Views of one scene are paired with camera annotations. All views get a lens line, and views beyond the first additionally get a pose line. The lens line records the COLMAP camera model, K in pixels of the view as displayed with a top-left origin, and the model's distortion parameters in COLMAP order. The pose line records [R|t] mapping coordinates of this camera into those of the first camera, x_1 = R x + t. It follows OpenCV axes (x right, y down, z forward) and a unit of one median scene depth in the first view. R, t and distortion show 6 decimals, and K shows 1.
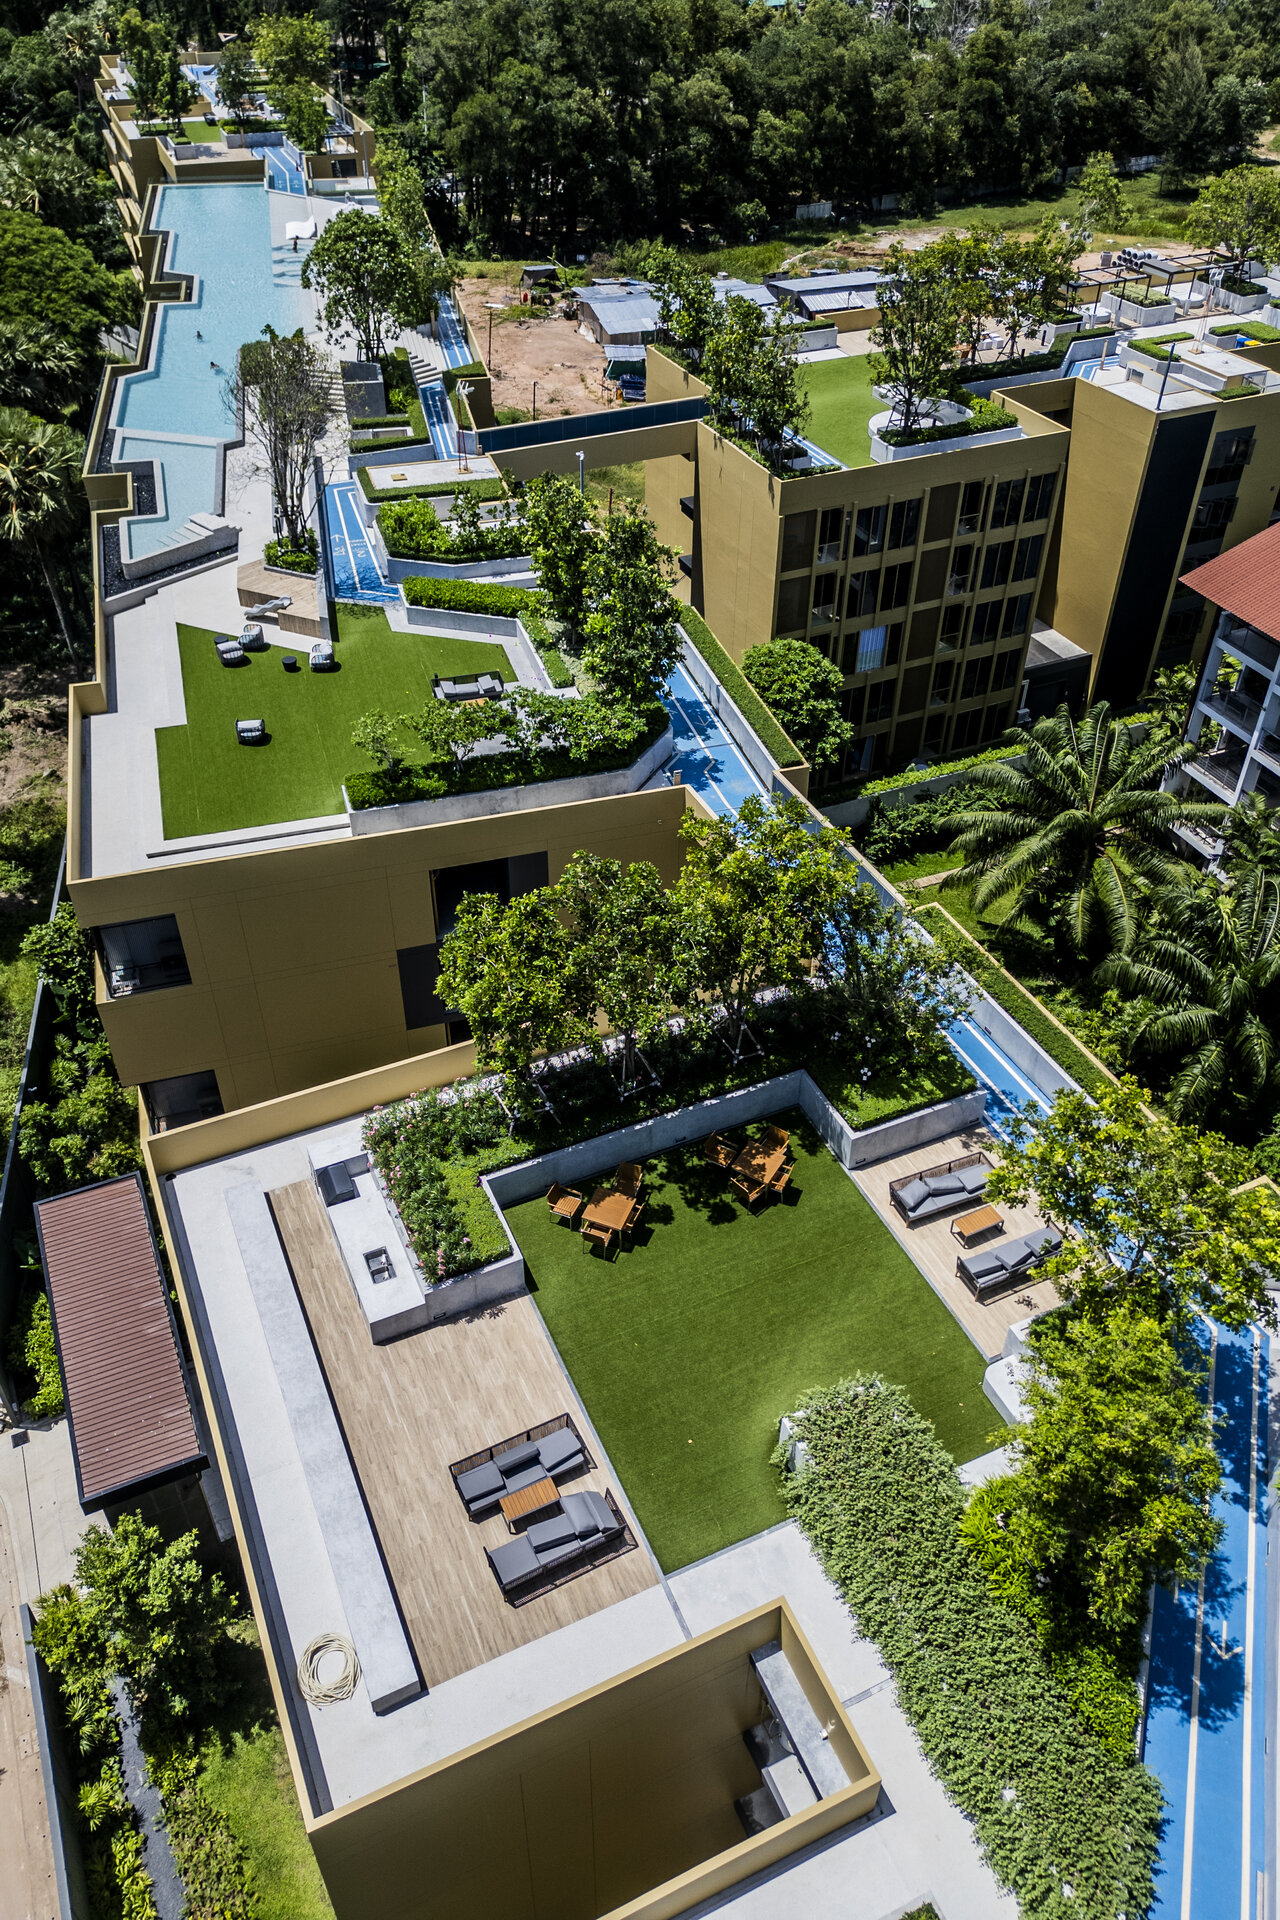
lens RADIAL K [[1448.6, 0, 649.0], [0, 1448.6, 944.4], [0, 0, 1]] dist [0.053380, -0.048432]
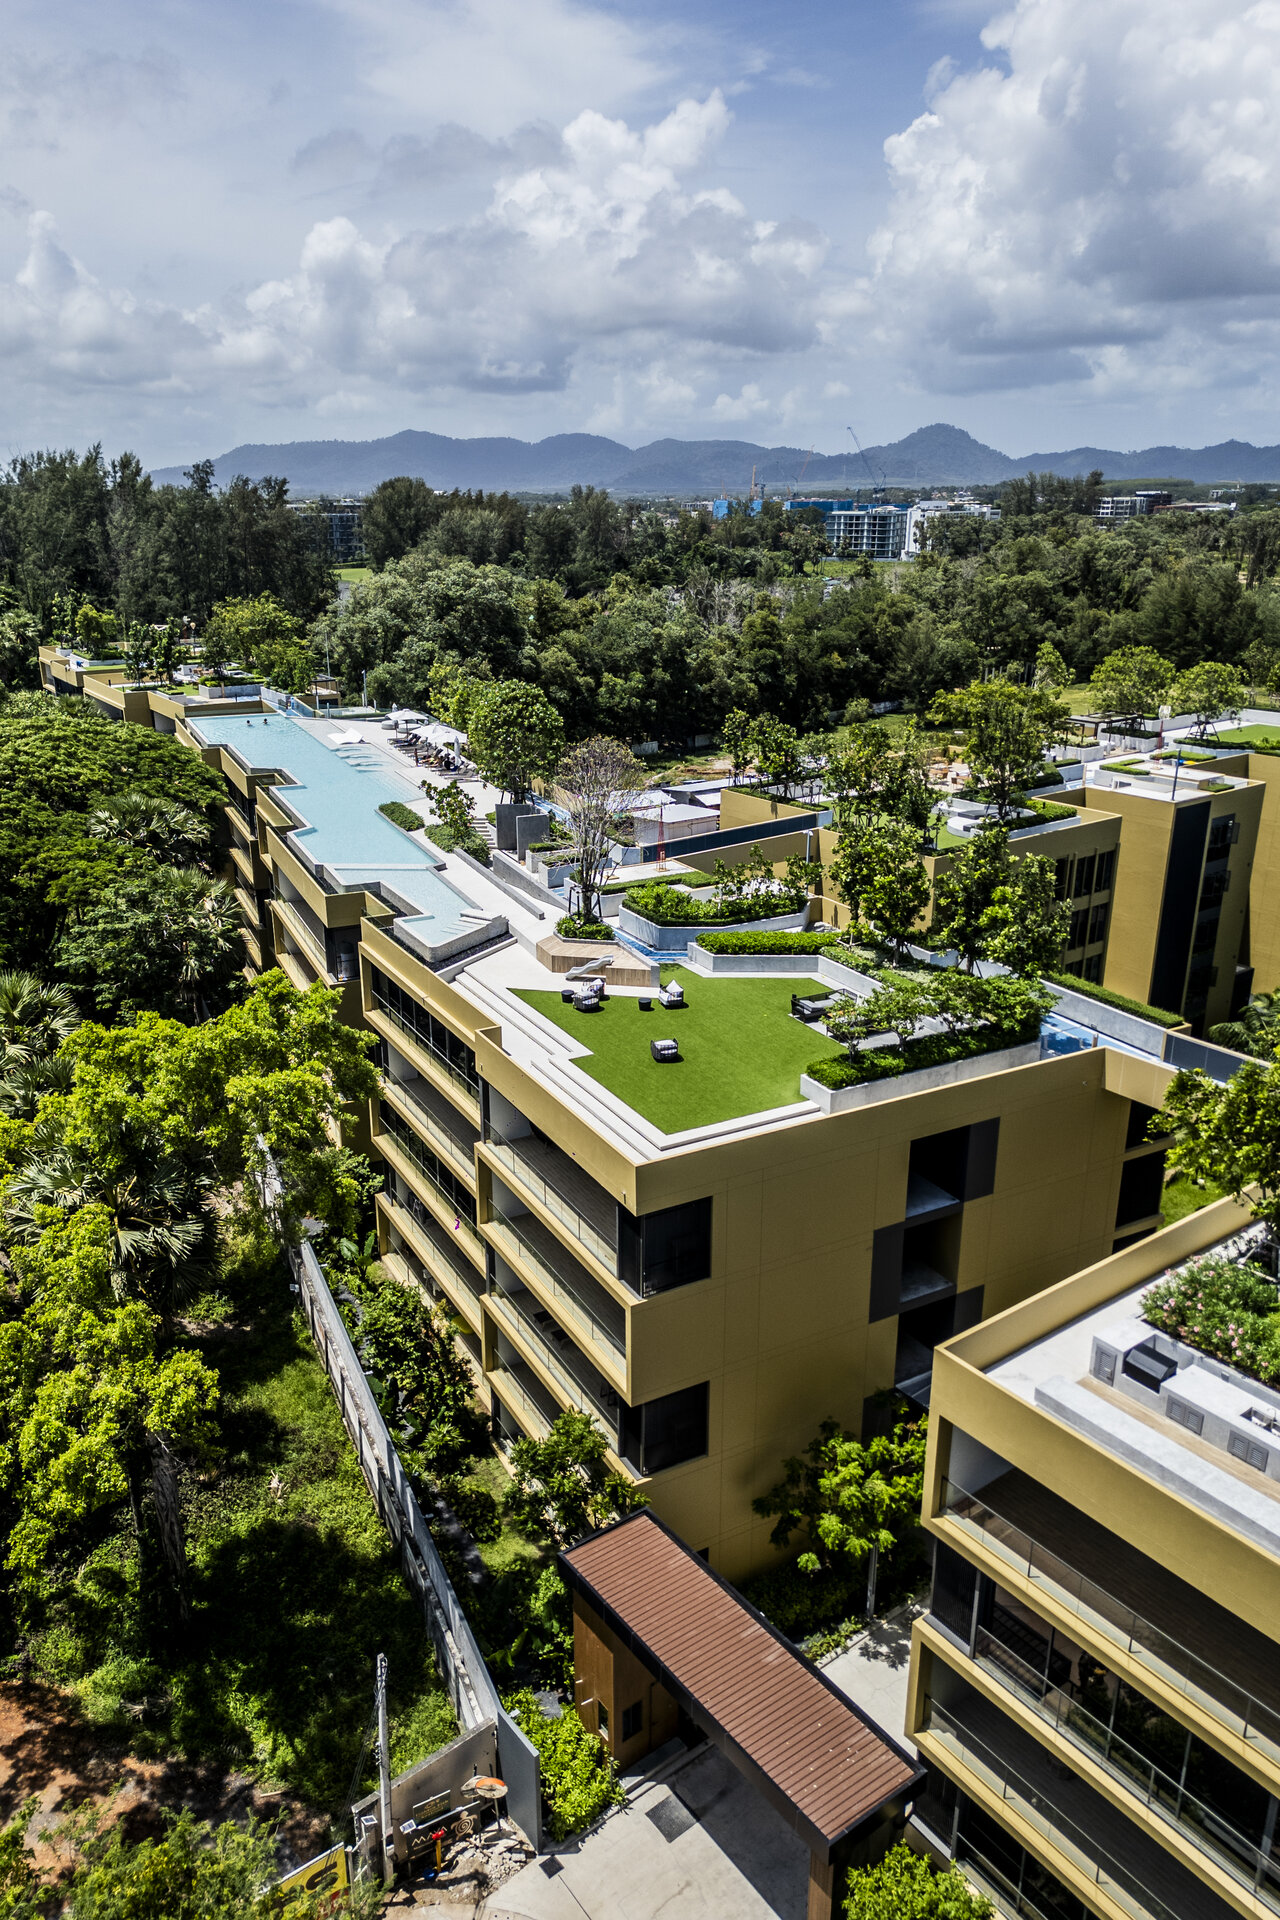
lens RADIAL K [[1387.7, 0, 635.6], [0, 1387.7, 960.5], [0, 0, 1]] dist [0.042866, -0.039828]
pose [[0.977752, -0.077333, 0.194987, -0.323710], [0.139498, 0.933934, -0.329101, 0.078935], [-0.156654, 0.348979, 0.923944, 0.040216]]
